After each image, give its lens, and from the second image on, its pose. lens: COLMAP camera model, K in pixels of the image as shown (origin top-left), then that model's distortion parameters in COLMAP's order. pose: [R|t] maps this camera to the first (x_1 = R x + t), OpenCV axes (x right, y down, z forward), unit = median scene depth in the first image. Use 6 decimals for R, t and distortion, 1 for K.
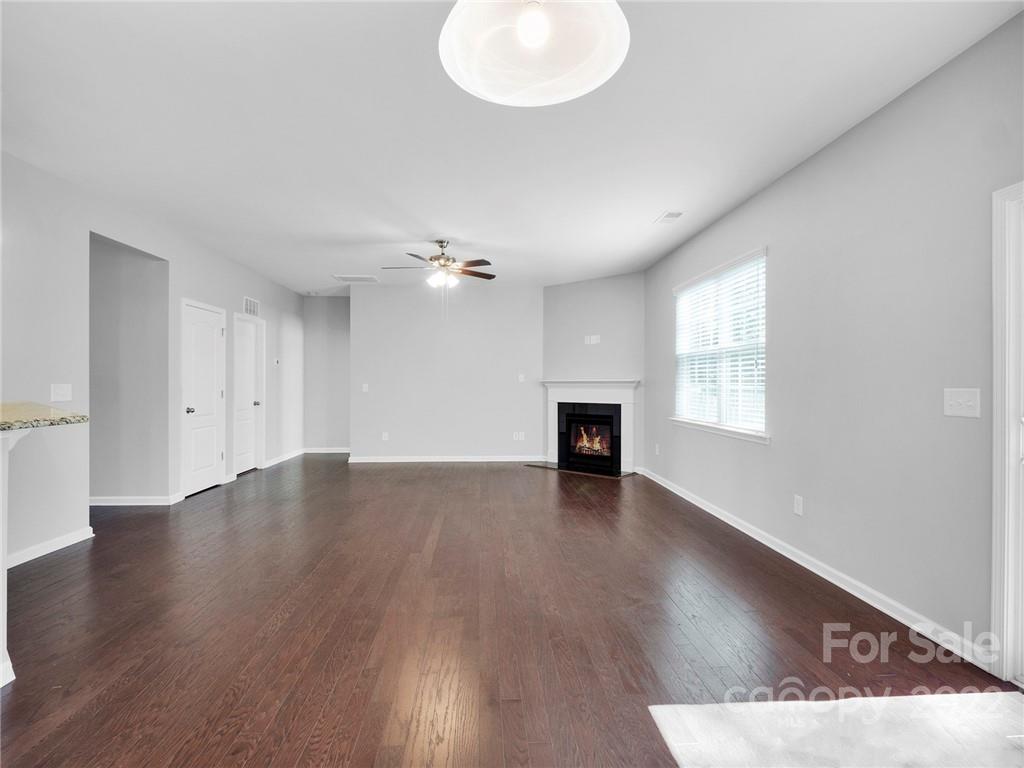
lens RADIAL K [[517.6, 0, 512.0], [0, 517.6, 384.0], [0, 0, 1]] dist [-0.002137, -0.000871]
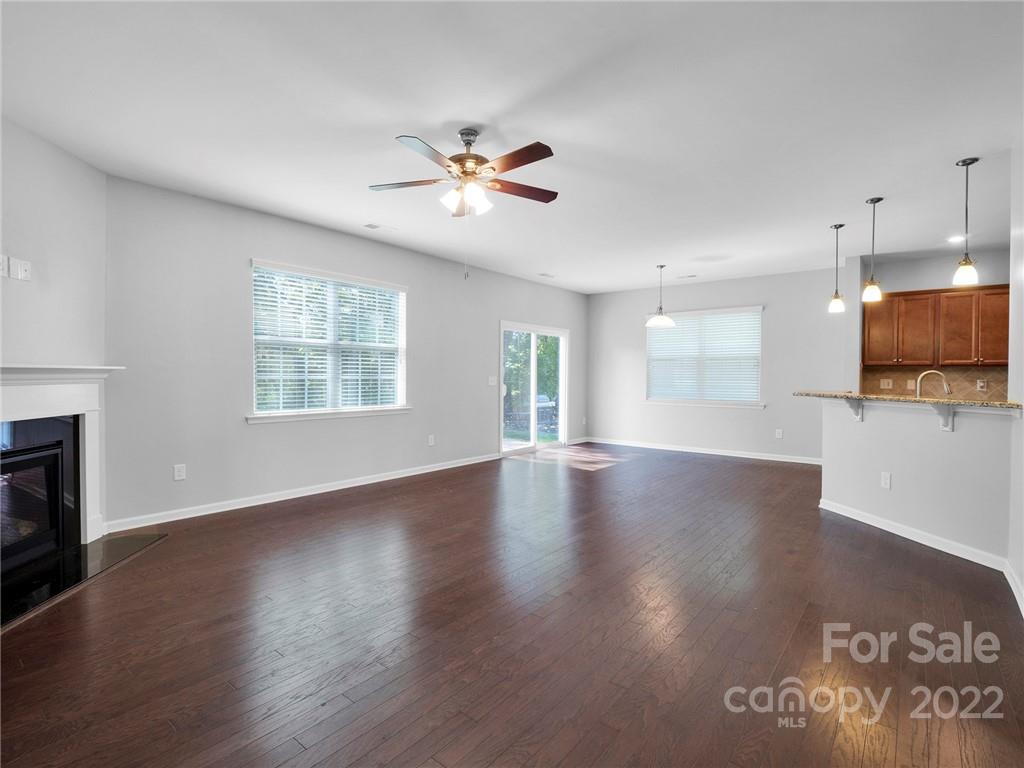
lens RADIAL K [[505.0, 0, 512.0], [0, 505.0, 384.0], [0, 0, 1]] dist [-0.003064, -0.000103]
pose [[-0.746770, -0.014263, 0.664930, -0.419884], [-0.002868, 0.999830, 0.018226, -0.000767], [-0.665076, 0.011703, -0.746684, 1.052764]]
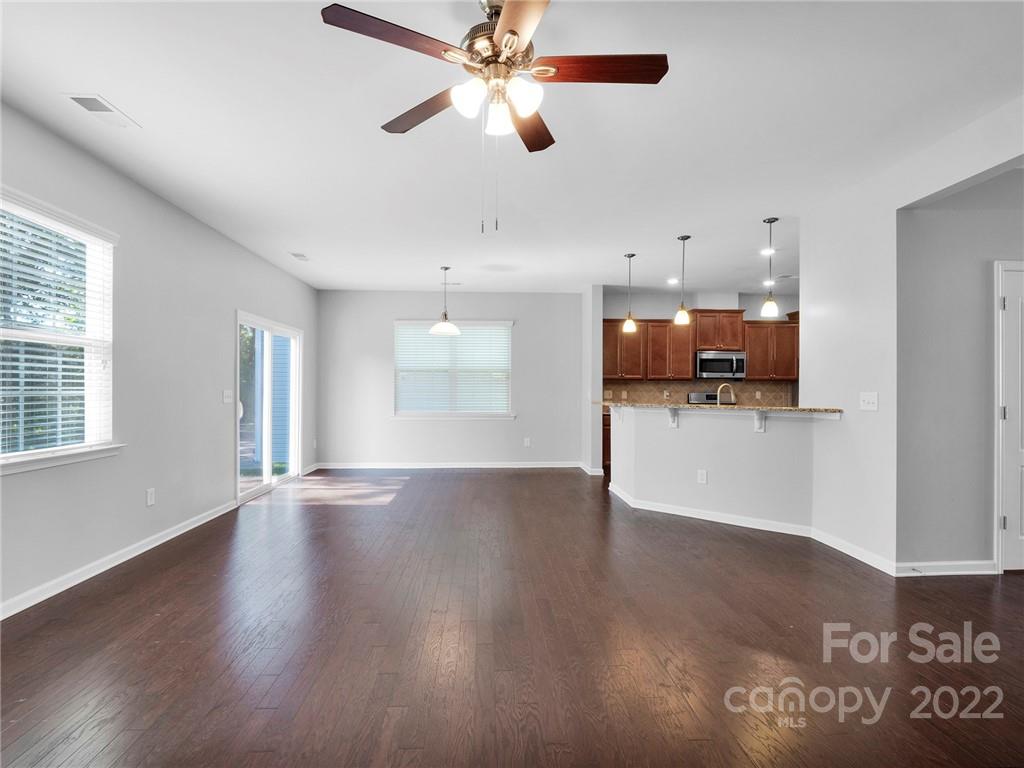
lens RADIAL K [[505.0, 0, 512.0], [0, 505.0, 384.0], [0, 0, 1]] dist [-0.003064, -0.000103]
pose [[-0.999998, -0.001216, -0.001616, -0.108076], [-0.001205, 0.999975, -0.006924, -0.001235], [0.001624, -0.006923, -0.999975, 1.021199]]
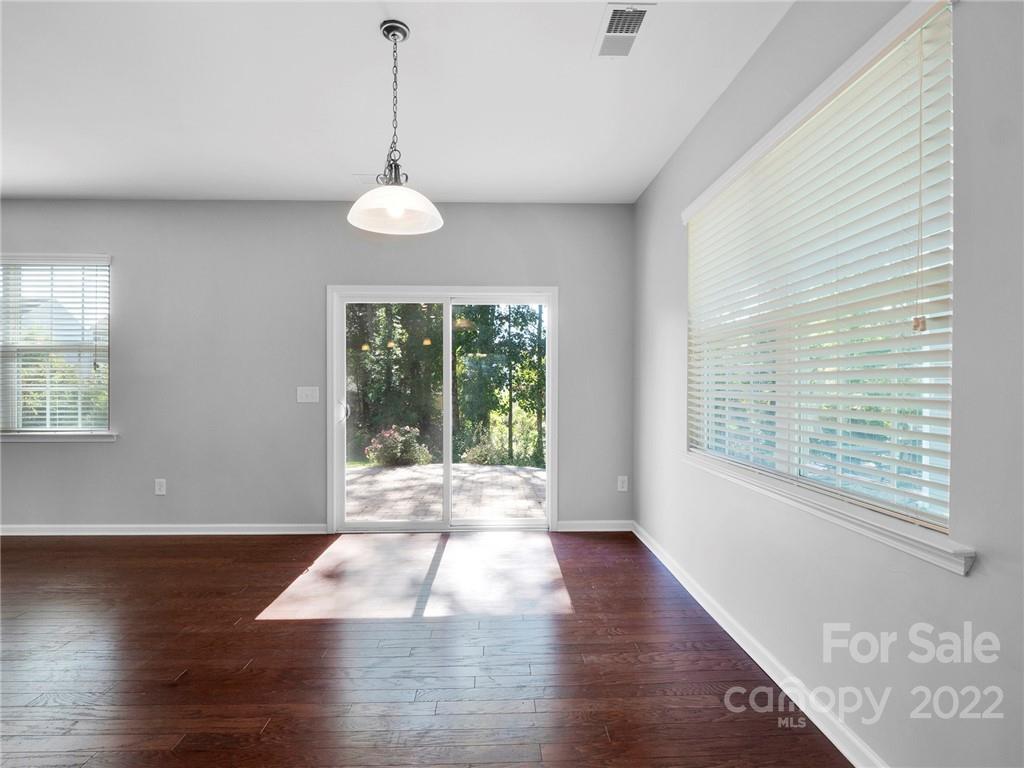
lens RADIAL K [[517.6, 0, 512.0], [0, 517.6, 384.0], [0, 0, 1]] dist [-0.002137, -0.000871]
pose [[0.026579, 0.001786, 0.999645, -0.301480], [0.004649, 0.999987, -0.001910, 0.001624], [-0.999636, 0.004698, 0.026570, 0.077225]]
